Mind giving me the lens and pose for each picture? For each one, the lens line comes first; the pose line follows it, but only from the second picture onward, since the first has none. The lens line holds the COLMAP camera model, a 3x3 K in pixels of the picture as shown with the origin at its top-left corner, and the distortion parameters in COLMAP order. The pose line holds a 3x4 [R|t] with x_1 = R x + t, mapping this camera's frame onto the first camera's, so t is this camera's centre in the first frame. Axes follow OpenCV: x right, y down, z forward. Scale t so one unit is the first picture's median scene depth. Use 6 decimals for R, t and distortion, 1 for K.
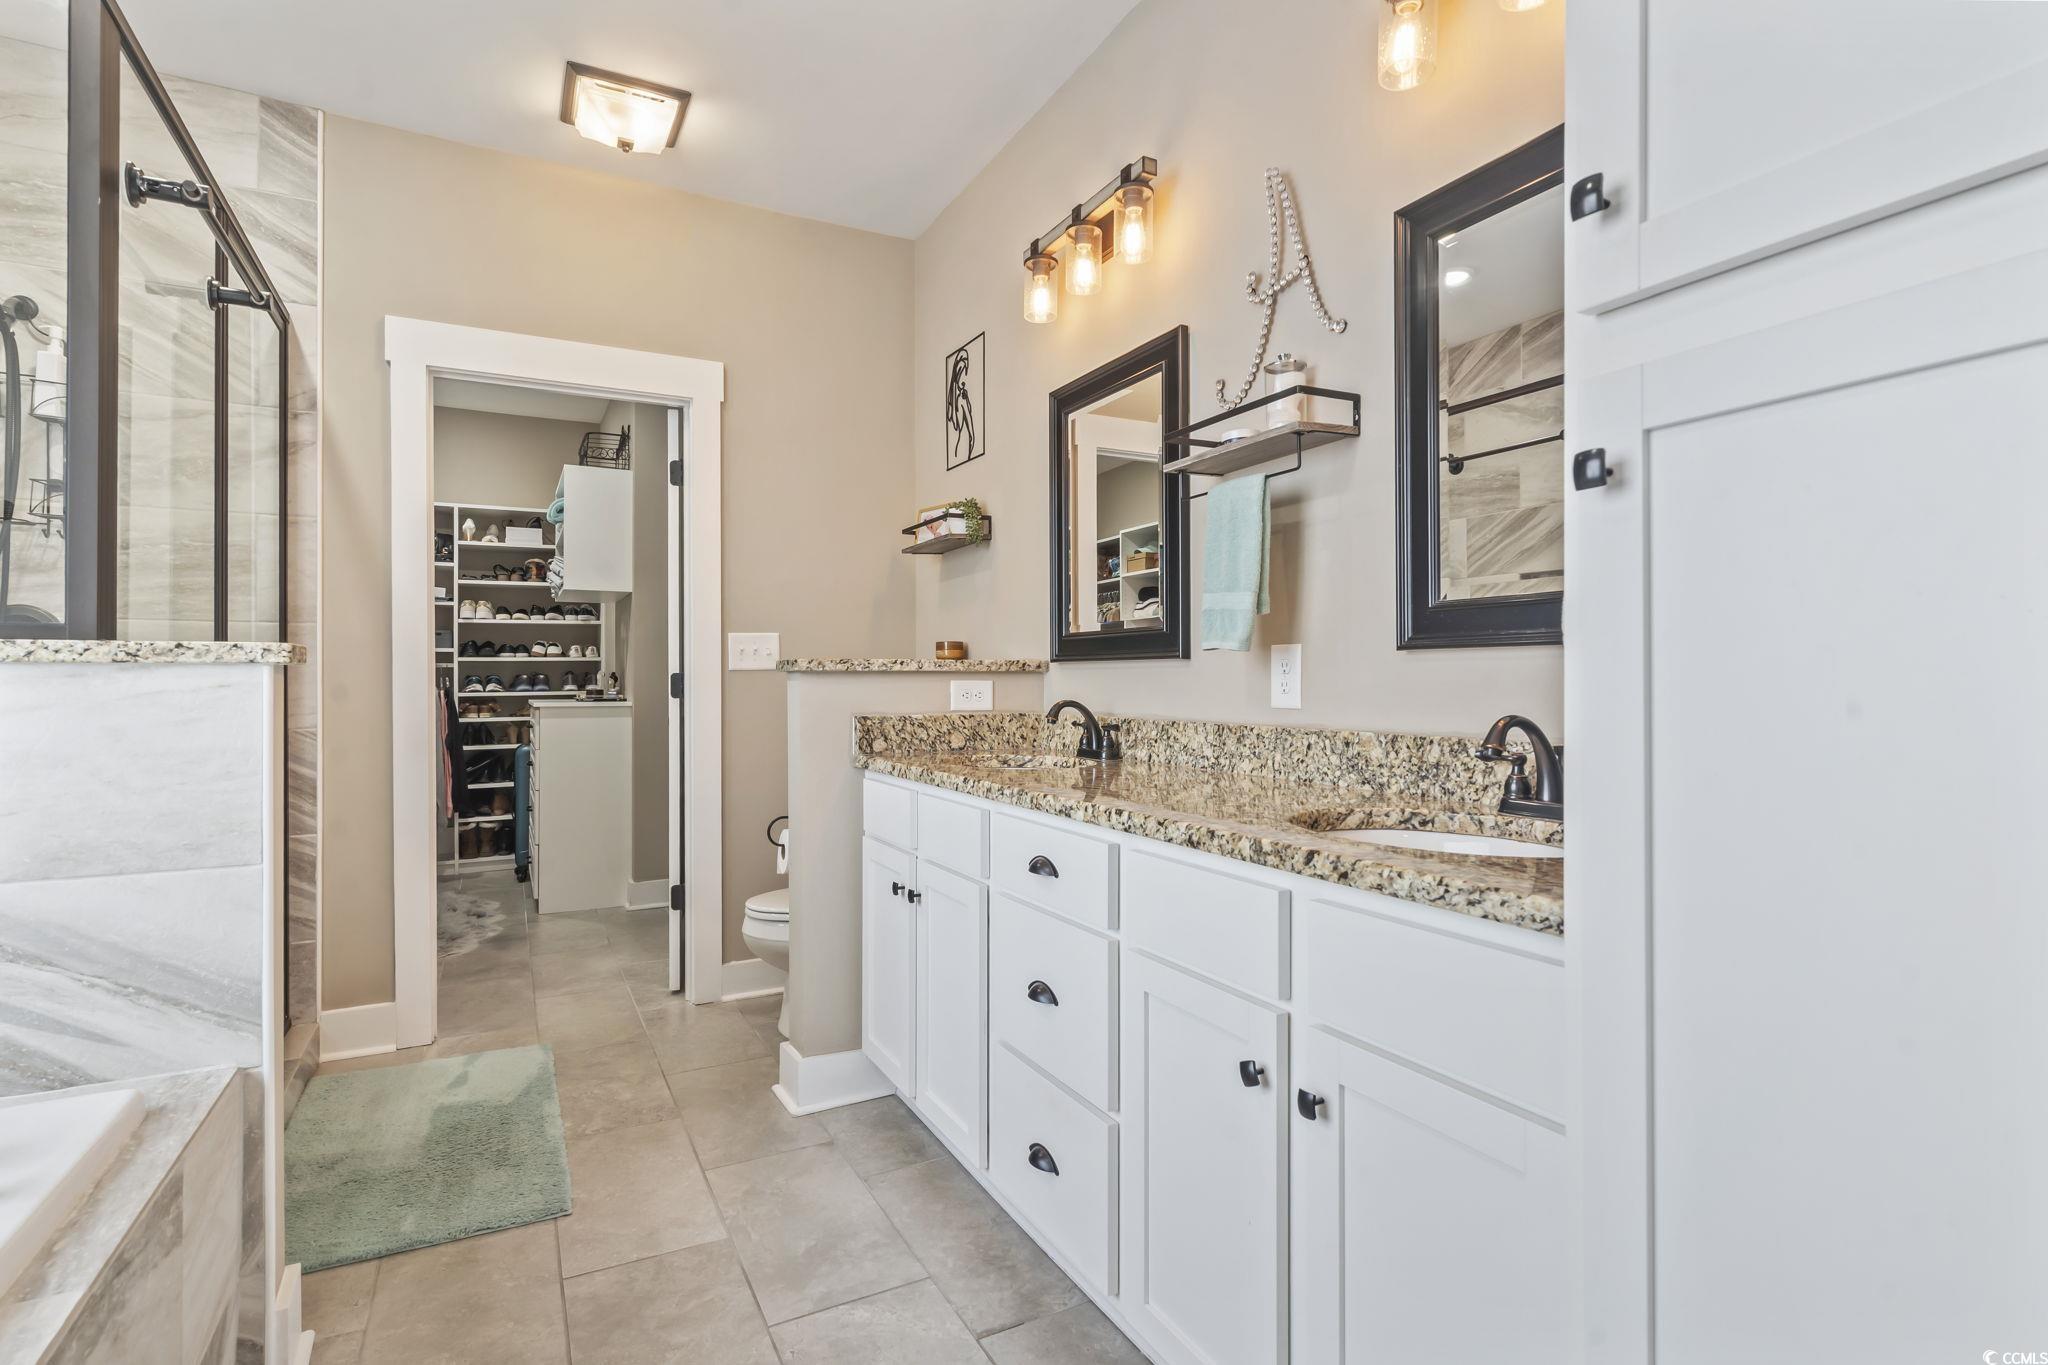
lens RADIAL K [[988.0, 0, 1011.5], [0, 988.0, 679.0], [0, 0, 1]] dist [-0.001647, 0.000587]
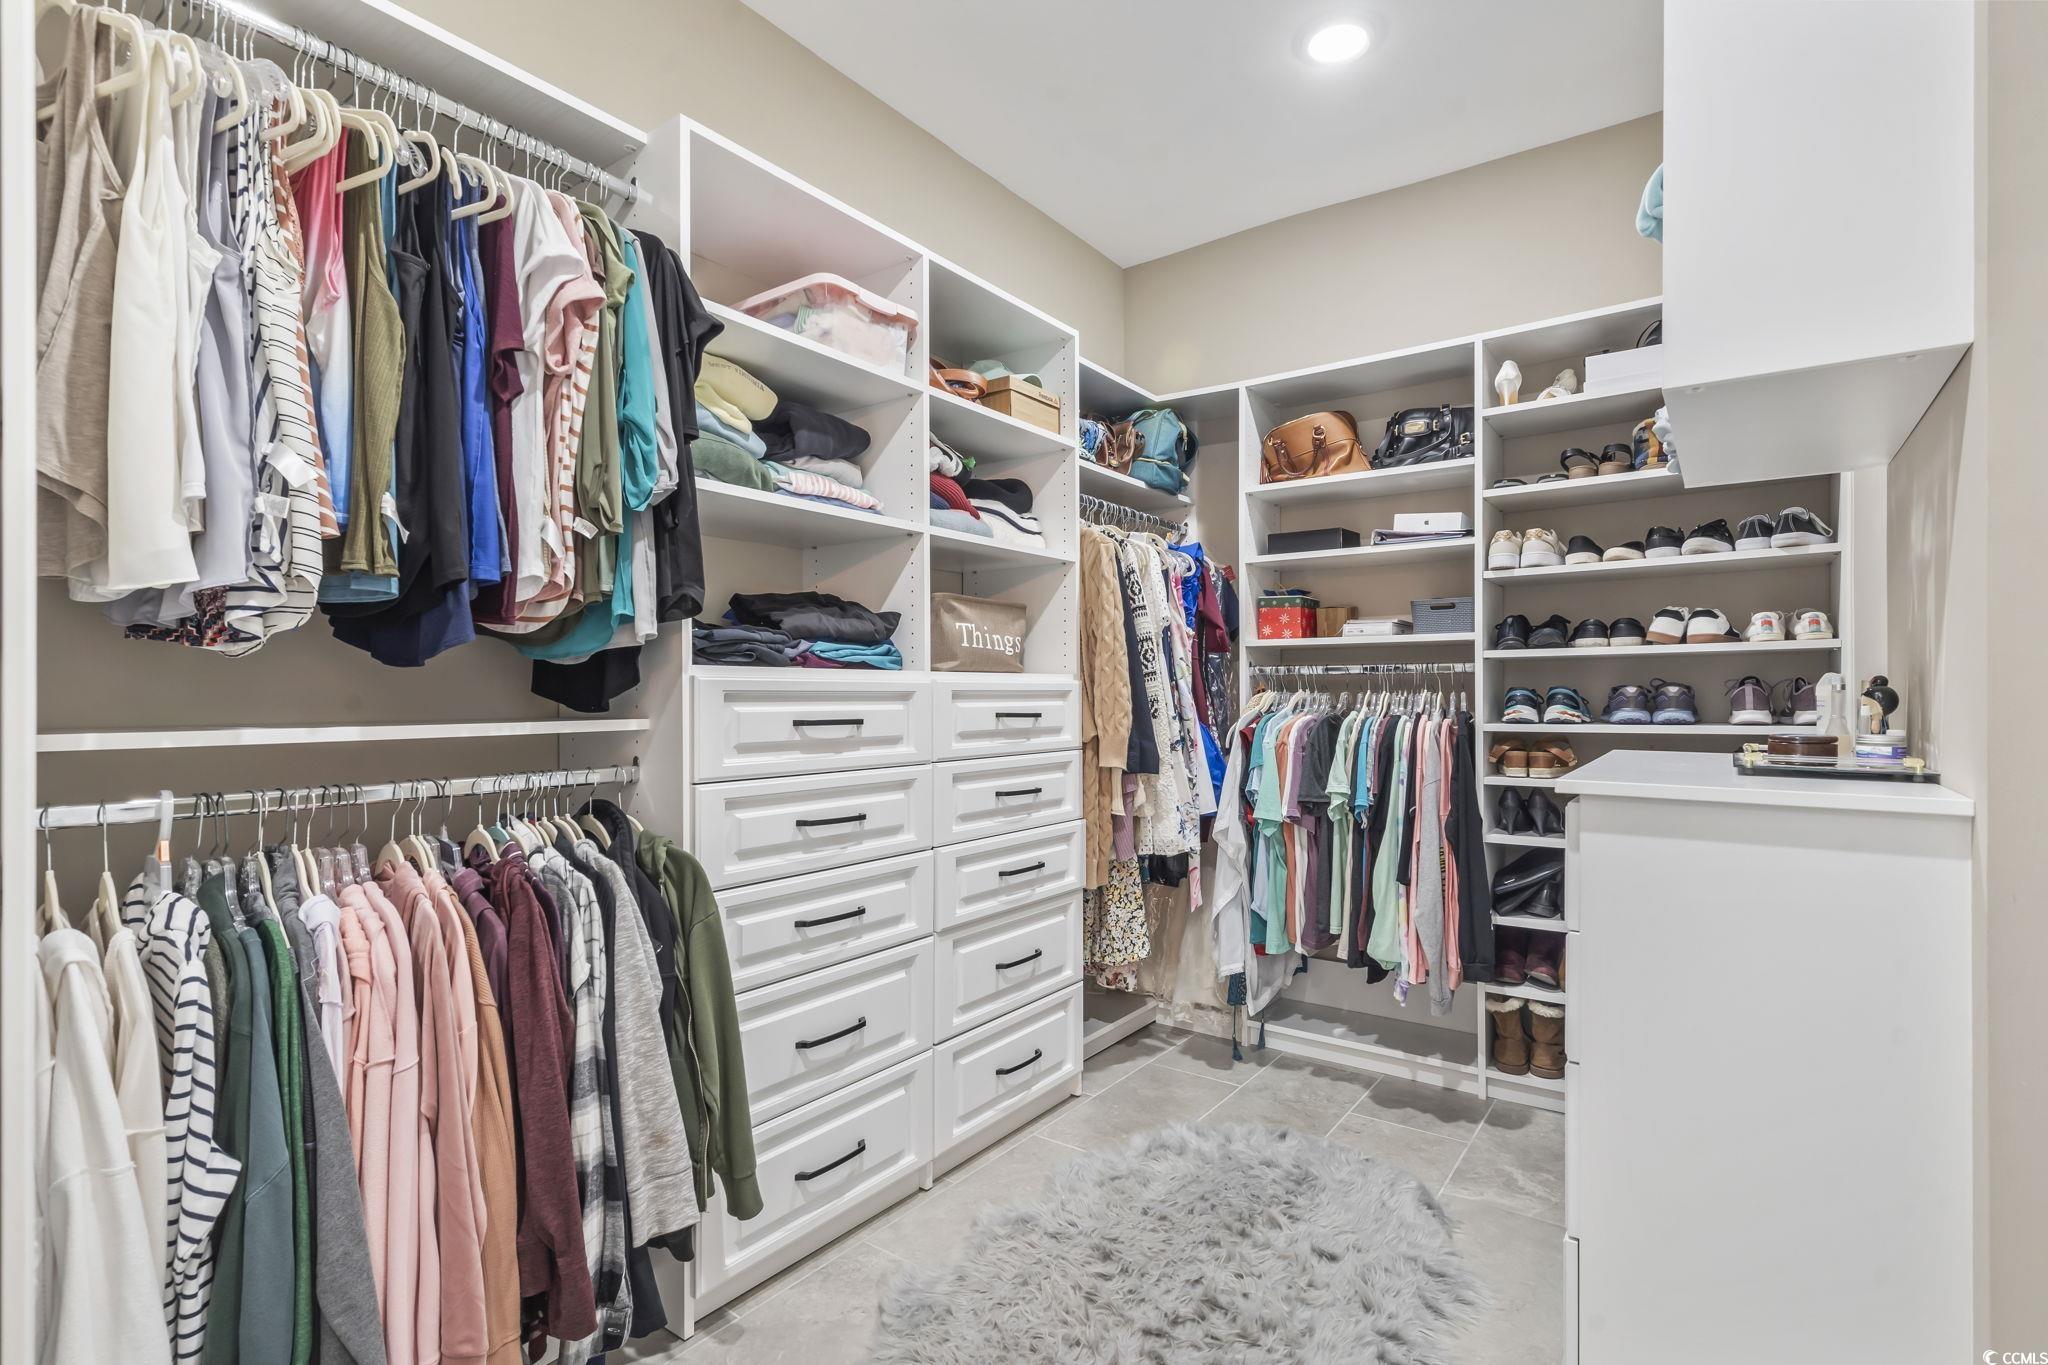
lens RADIAL K [[988.0, 0, 1006.2], [0, 988.0, 690.7], [0, 0, 1]] dist [-0.001647, 0.000587]
pose [[0.444793, -0.000089, -0.895633, -0.226117], [0.002106, 0.999997, 0.000946, -0.003050], [0.895631, -0.002307, 0.444792, 0.562839]]
